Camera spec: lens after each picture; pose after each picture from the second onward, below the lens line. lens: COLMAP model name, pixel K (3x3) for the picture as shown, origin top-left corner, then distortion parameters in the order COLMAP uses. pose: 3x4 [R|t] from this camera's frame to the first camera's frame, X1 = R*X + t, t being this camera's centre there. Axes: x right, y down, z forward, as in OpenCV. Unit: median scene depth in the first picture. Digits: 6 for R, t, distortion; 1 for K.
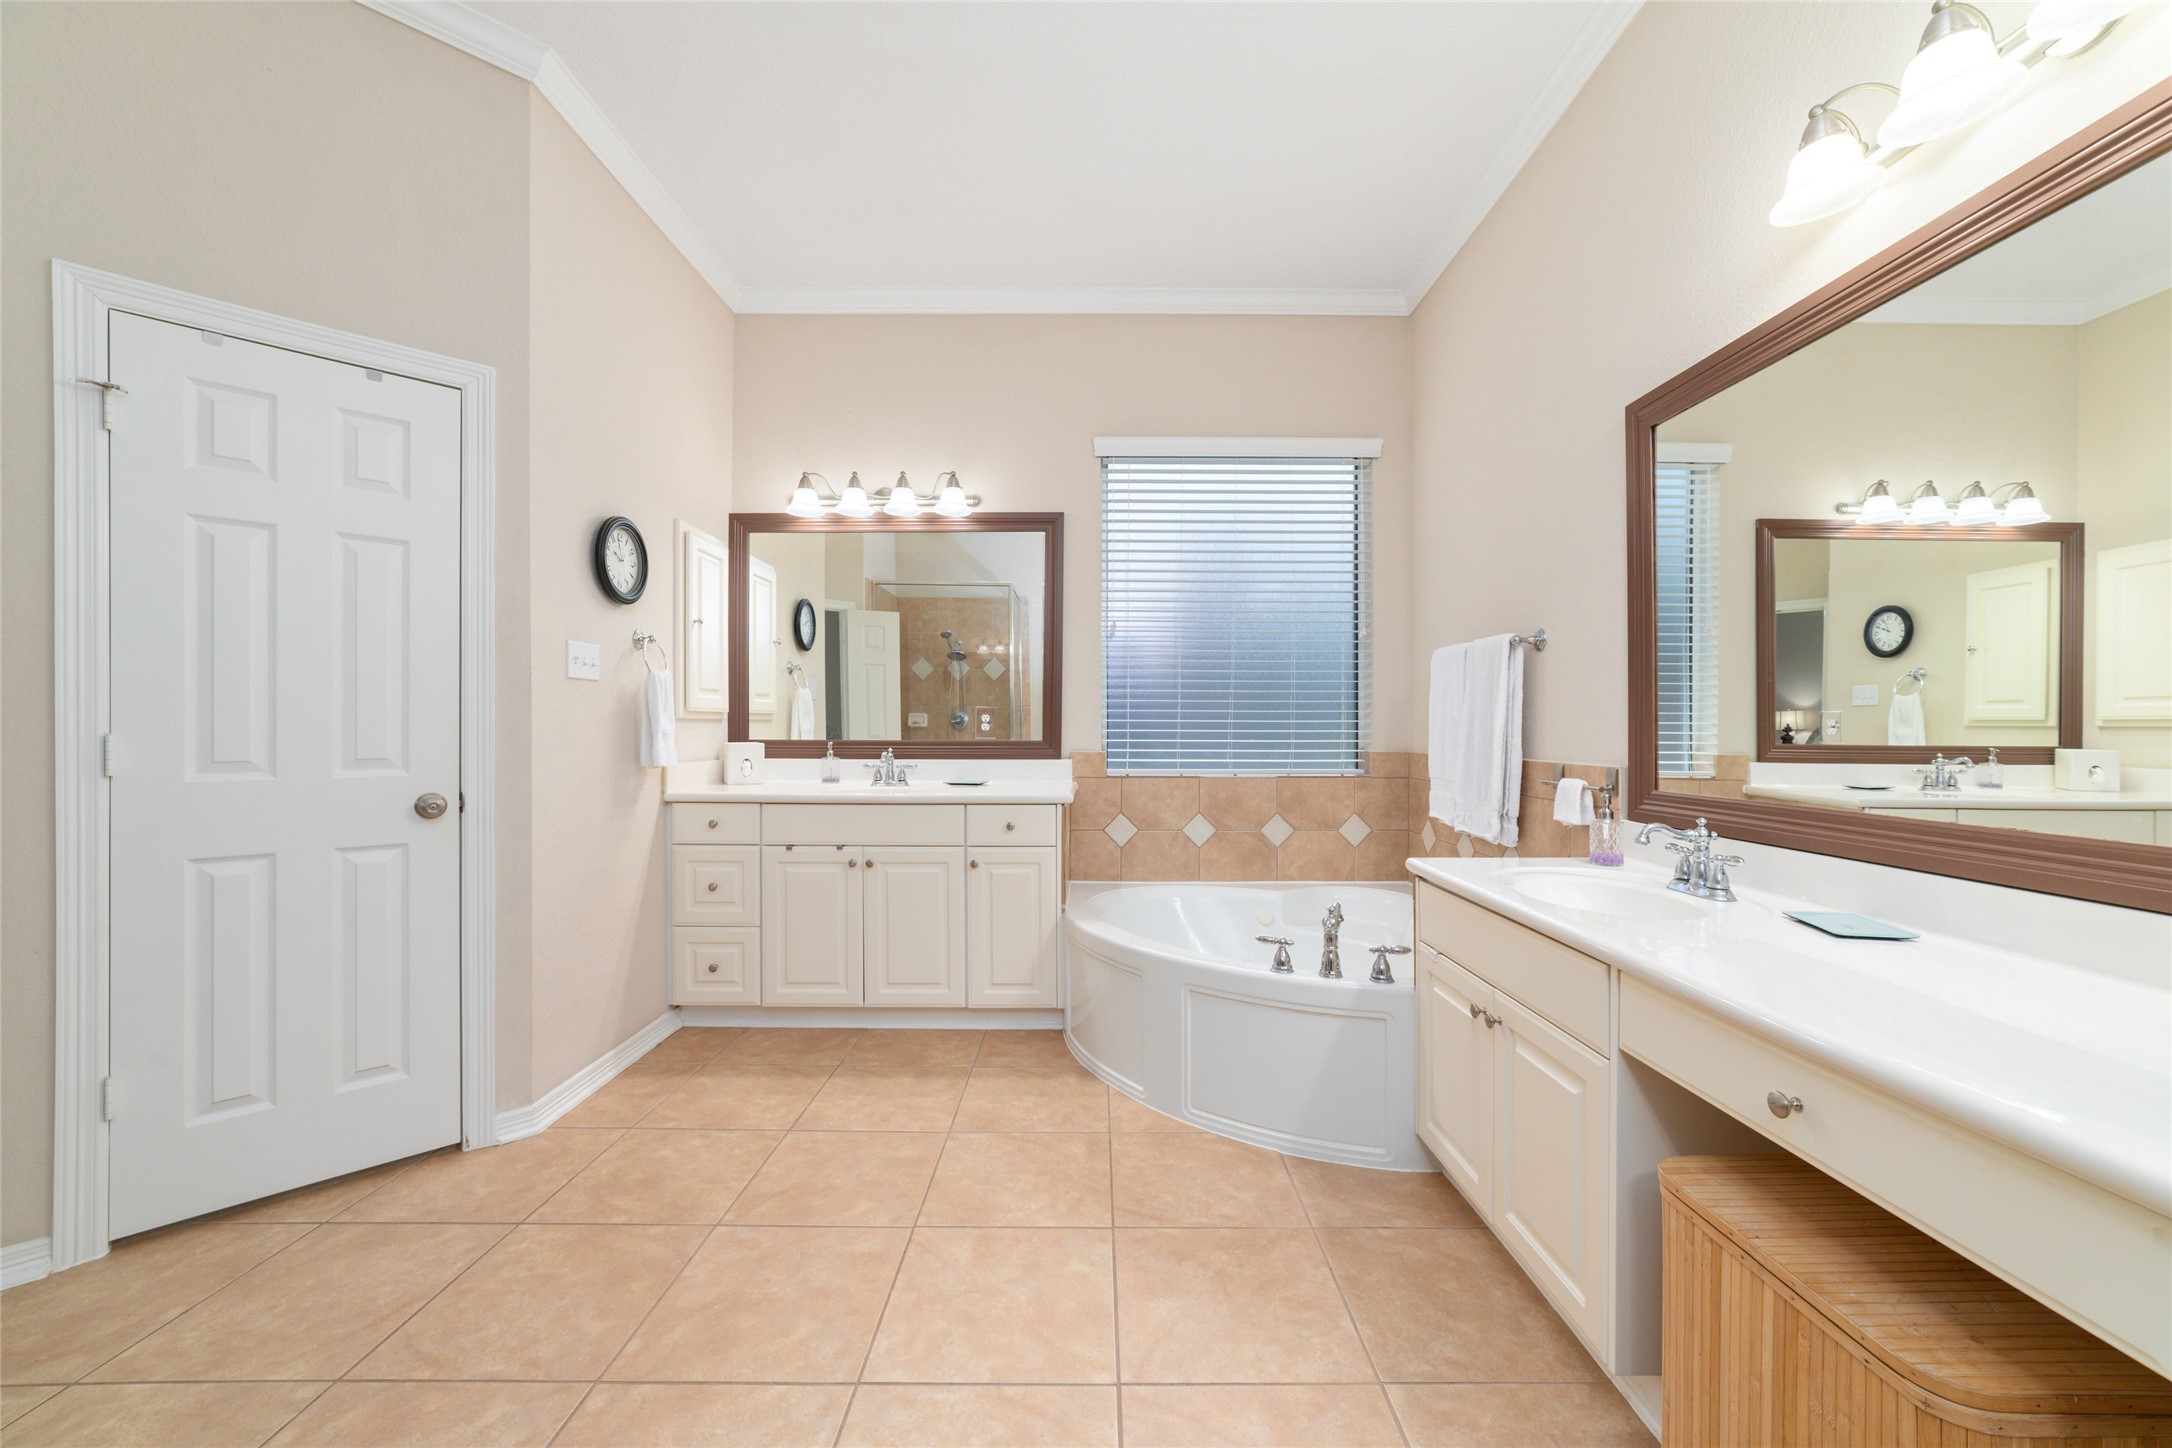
lens RADIAL K [[835.5, 0, 1092.9], [0, 835.5, 726.7], [0, 0, 1]] dist [-0.026529, 0.012390]
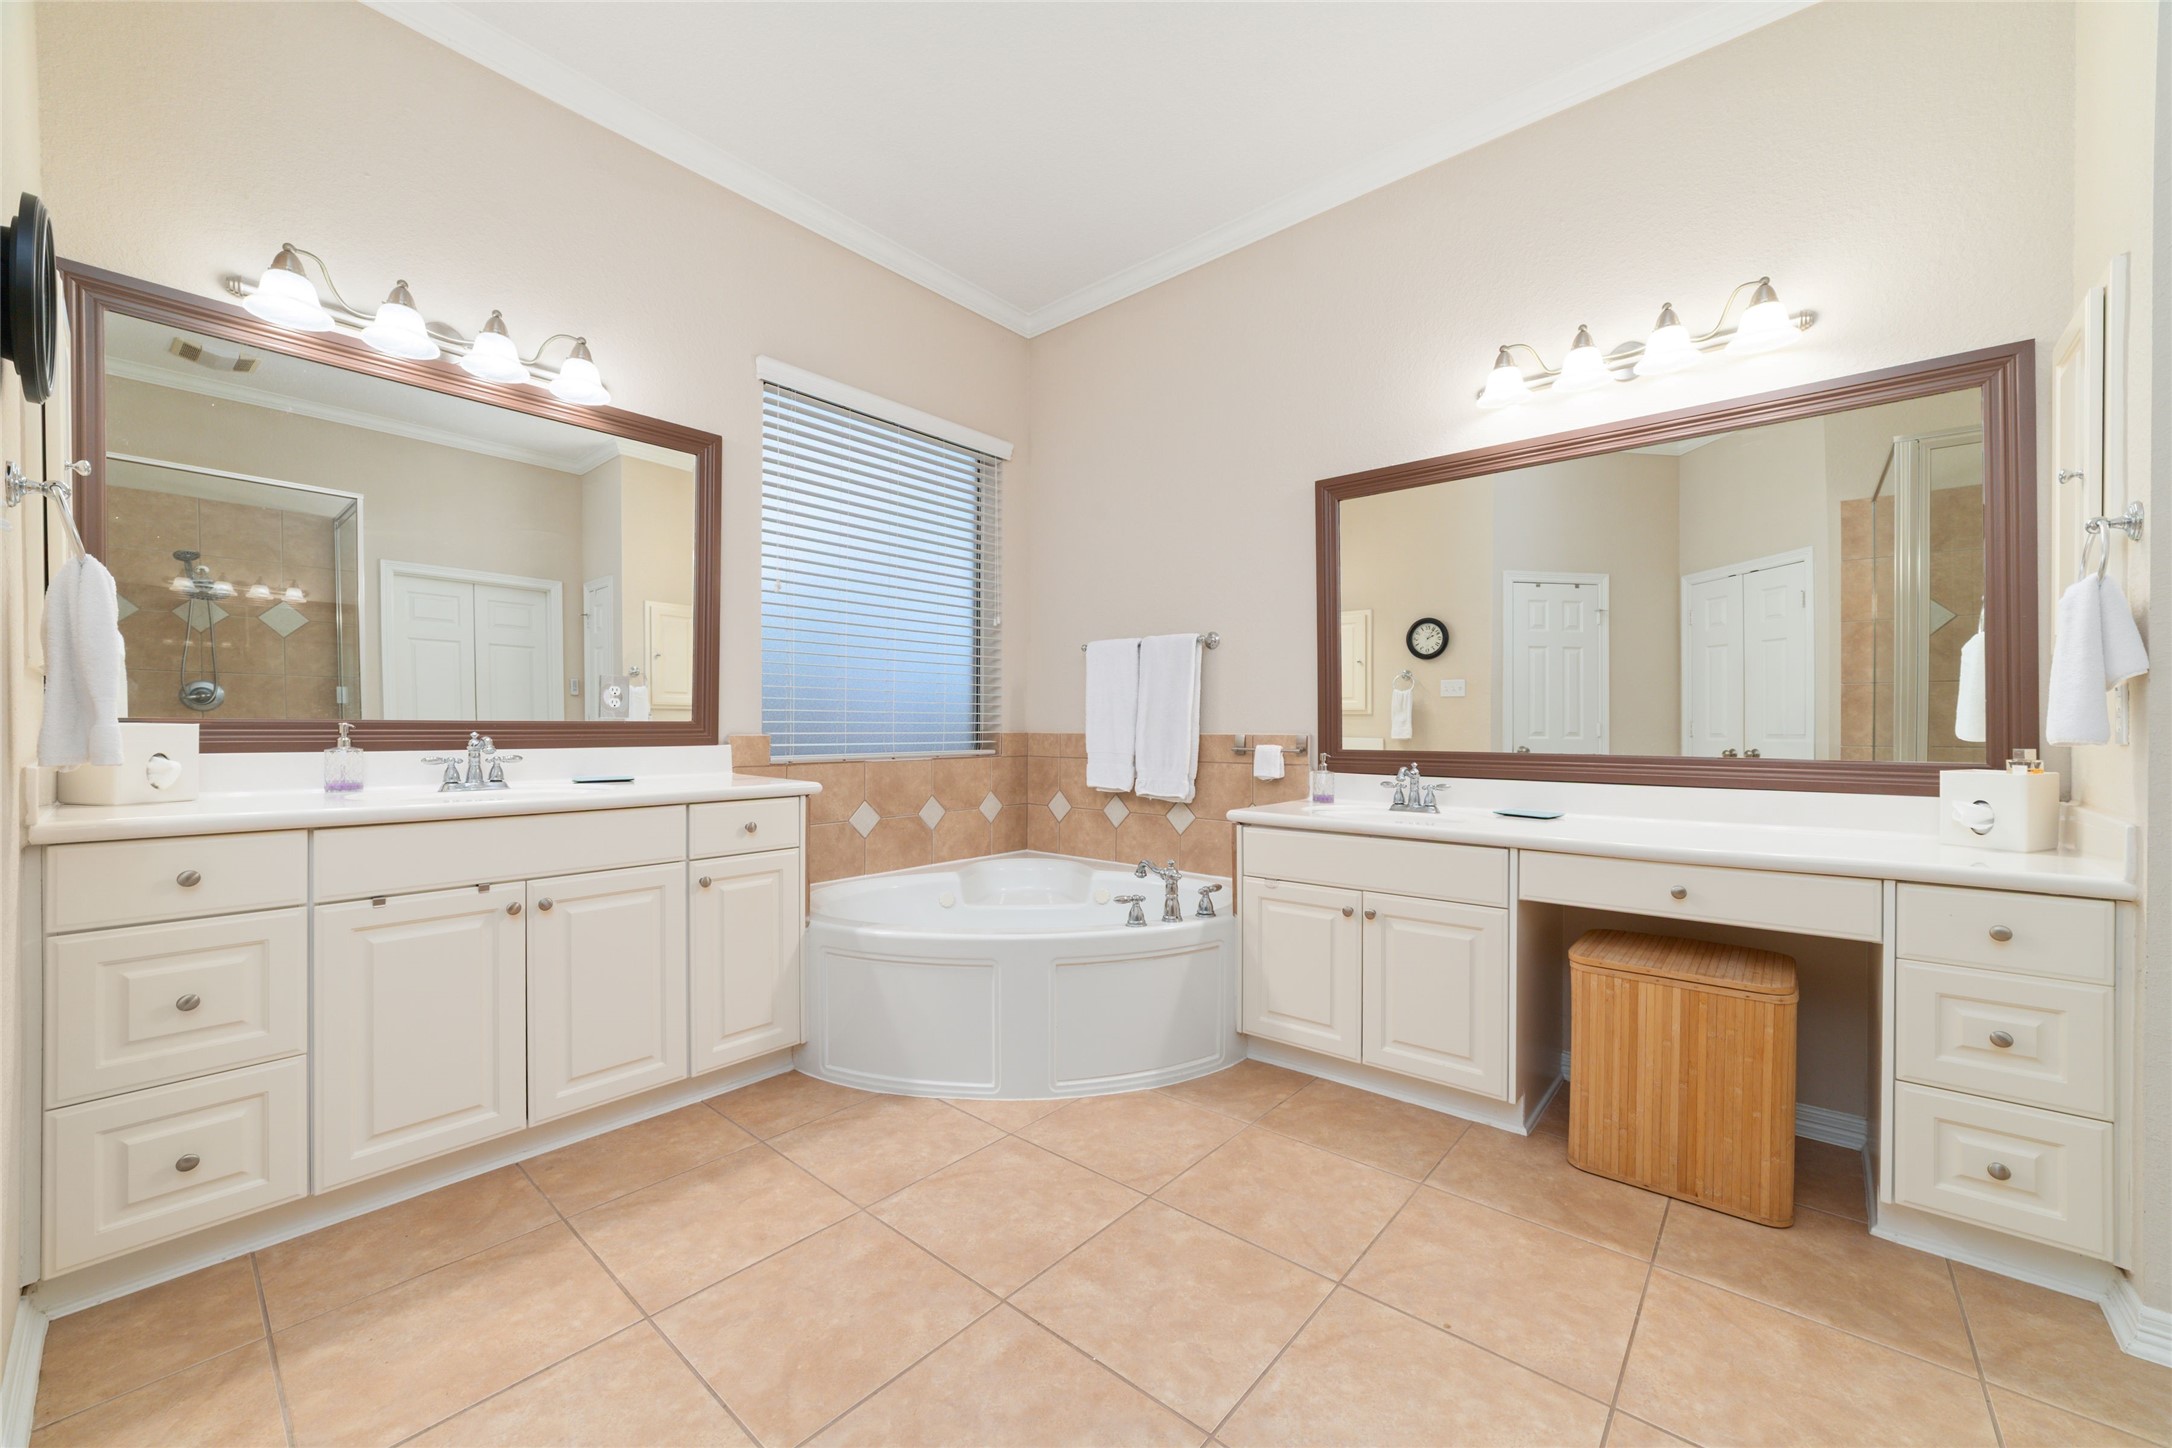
lens RADIAL K [[835.5, 0, 1092.9], [0, 835.5, 726.7], [0, 0, 1]] dist [-0.026529, 0.012390]
pose [[0.647688, -0.001840, 0.761904, -0.519108], [-0.001883, 0.999990, 0.004015, 0.022526], [-0.761904, -0.004035, 0.647678, 0.270450]]
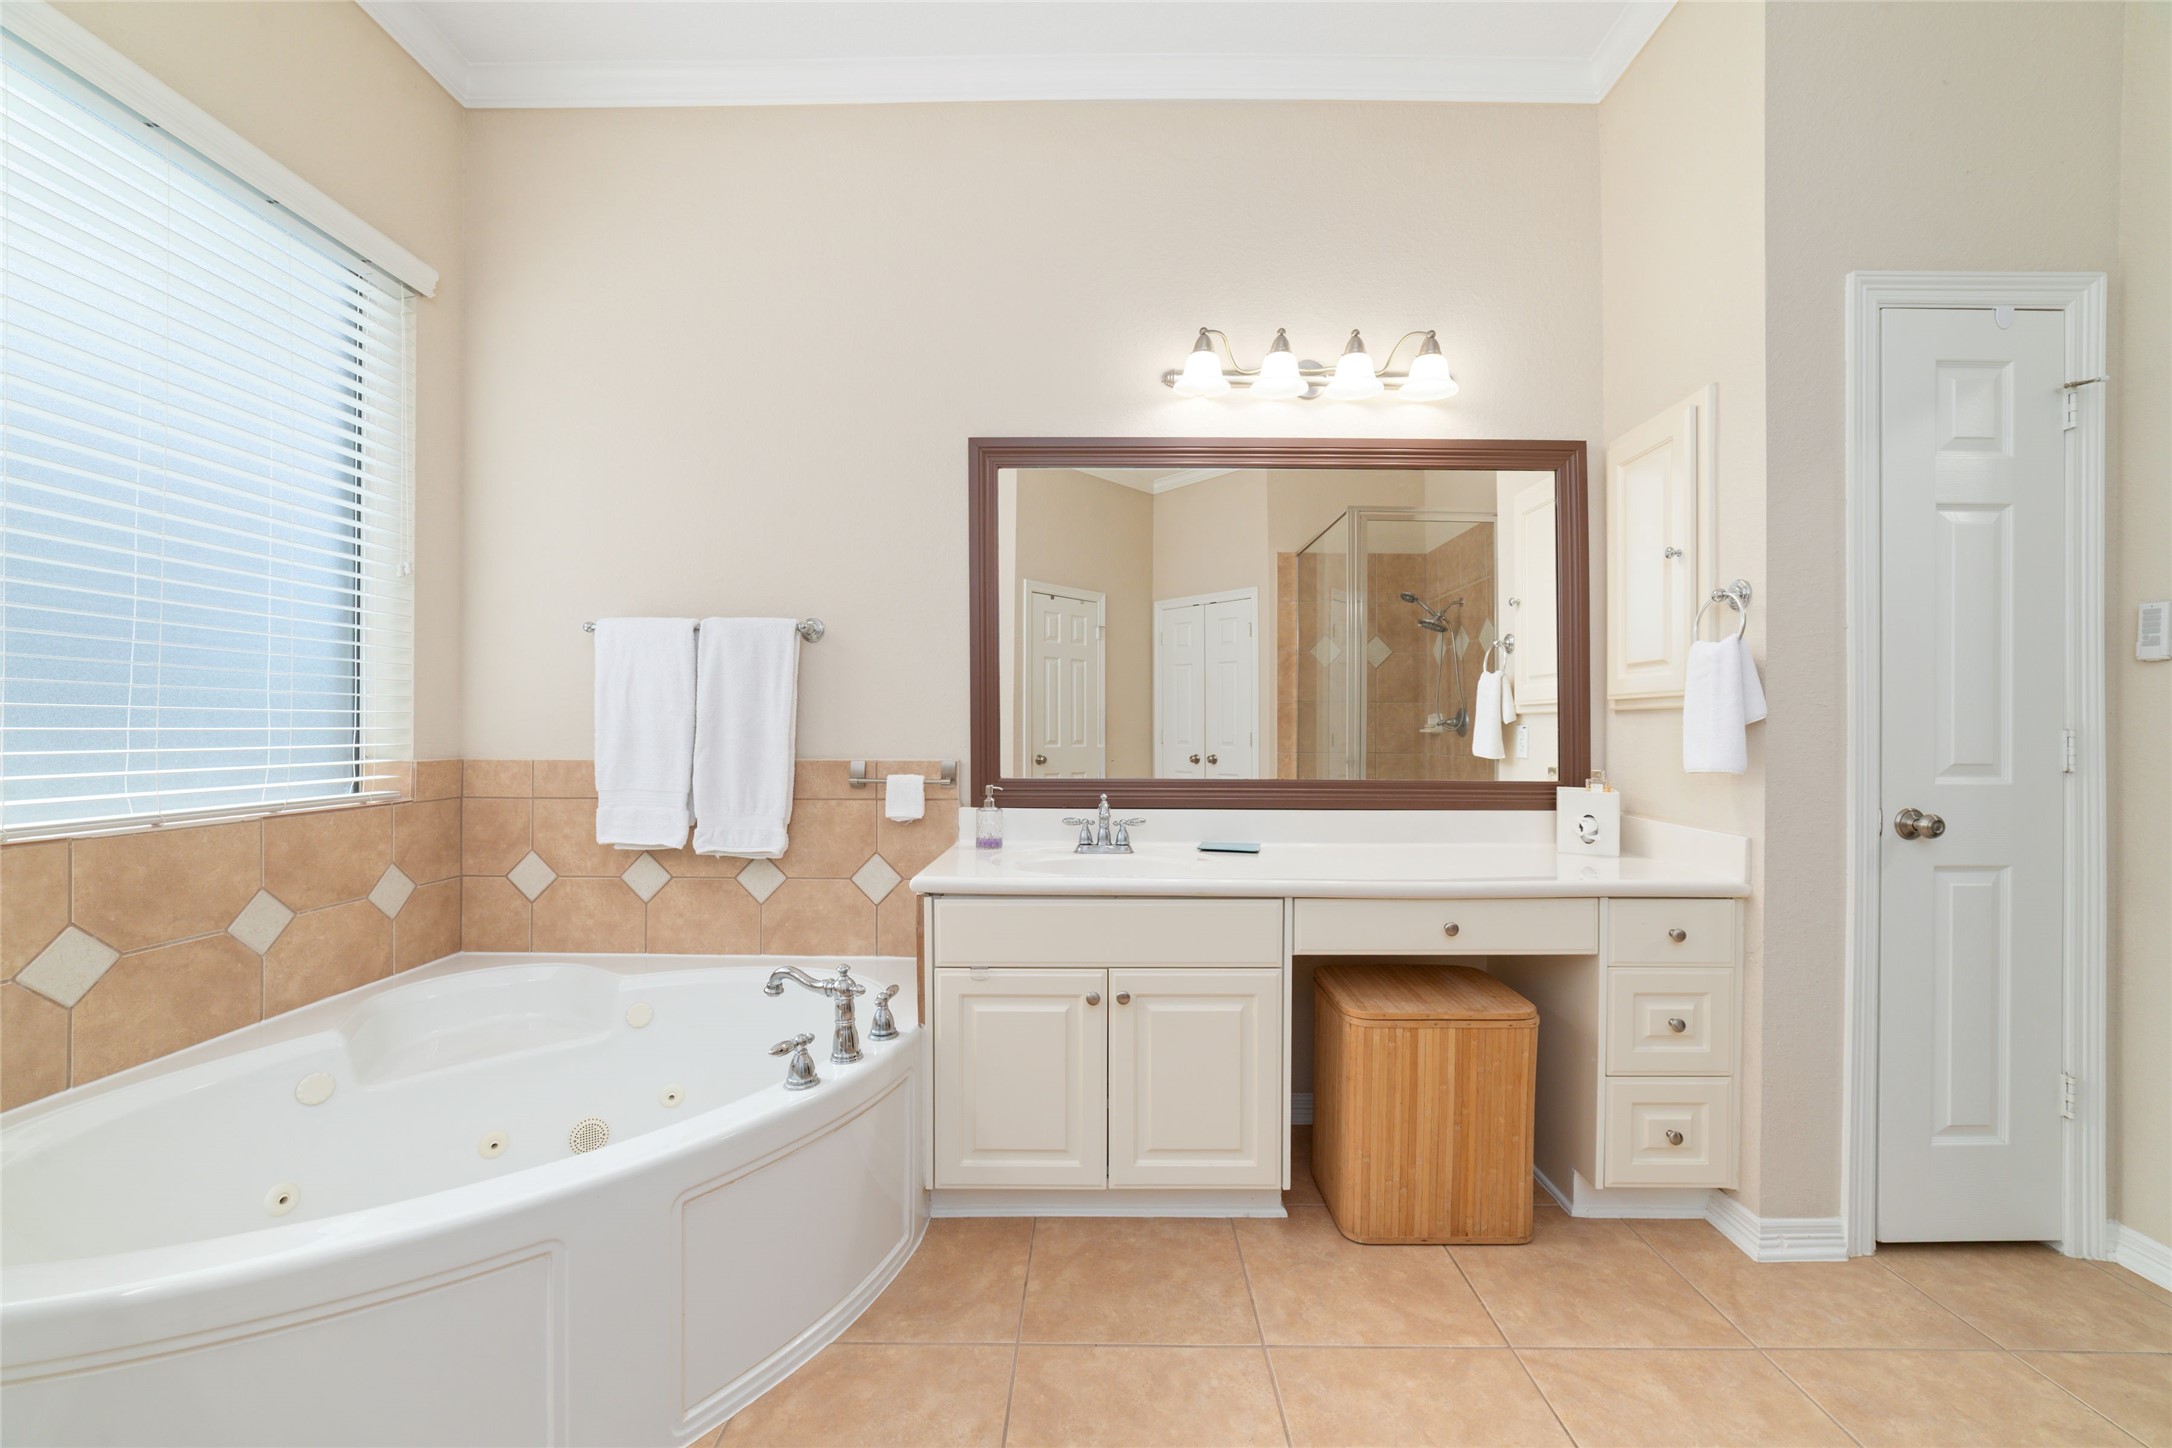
lens RADIAL K [[835.5, 0, 1092.9], [0, 835.5, 726.7], [0, 0, 1]] dist [-0.026529, 0.012390]
pose [[0.007357, -0.002989, 0.999968, -0.358398], [-0.005442, 0.999981, 0.003029, -0.000632], [-0.999958, -0.005464, 0.007340, 0.613712]]
